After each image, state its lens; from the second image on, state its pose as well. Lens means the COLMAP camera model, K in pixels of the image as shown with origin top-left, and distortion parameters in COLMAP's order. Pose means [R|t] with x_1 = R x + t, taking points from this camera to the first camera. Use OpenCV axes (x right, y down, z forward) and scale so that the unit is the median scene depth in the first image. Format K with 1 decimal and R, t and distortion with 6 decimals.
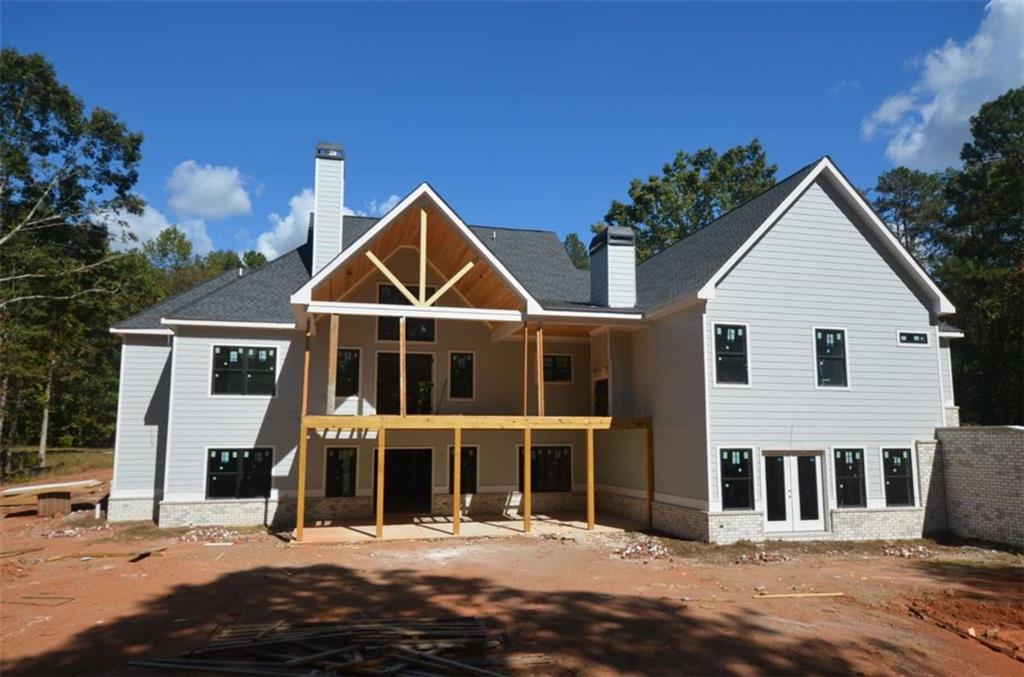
lens RADIAL K [[750.0, 0, 512.0], [0, 750.0, 338.5], [0, 0, 1]] dist [0.005967, 0.001787]
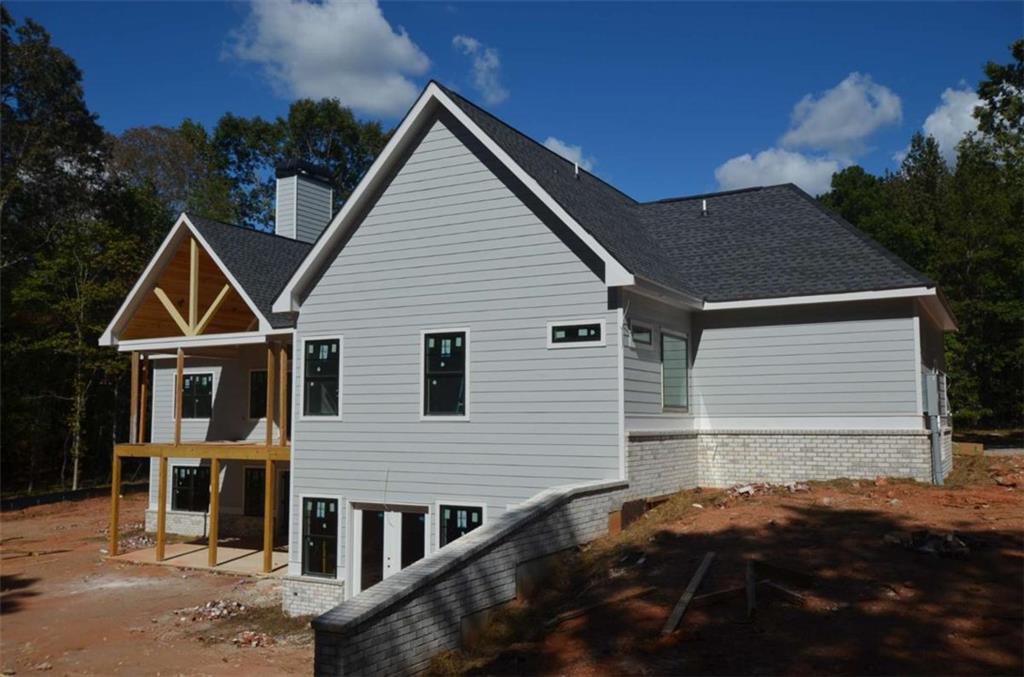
lens RADIAL K [[885.7, 0, 512.0], [0, 885.7, 338.5], [0, 0, 1]] dist [0.004776, -0.000579]
pose [[0.716666, -0.064619, -0.694417, 1.040251], [0.097921, 0.995158, 0.008454, -0.007774], [0.690508, -0.074056, 0.719523, 0.456706]]
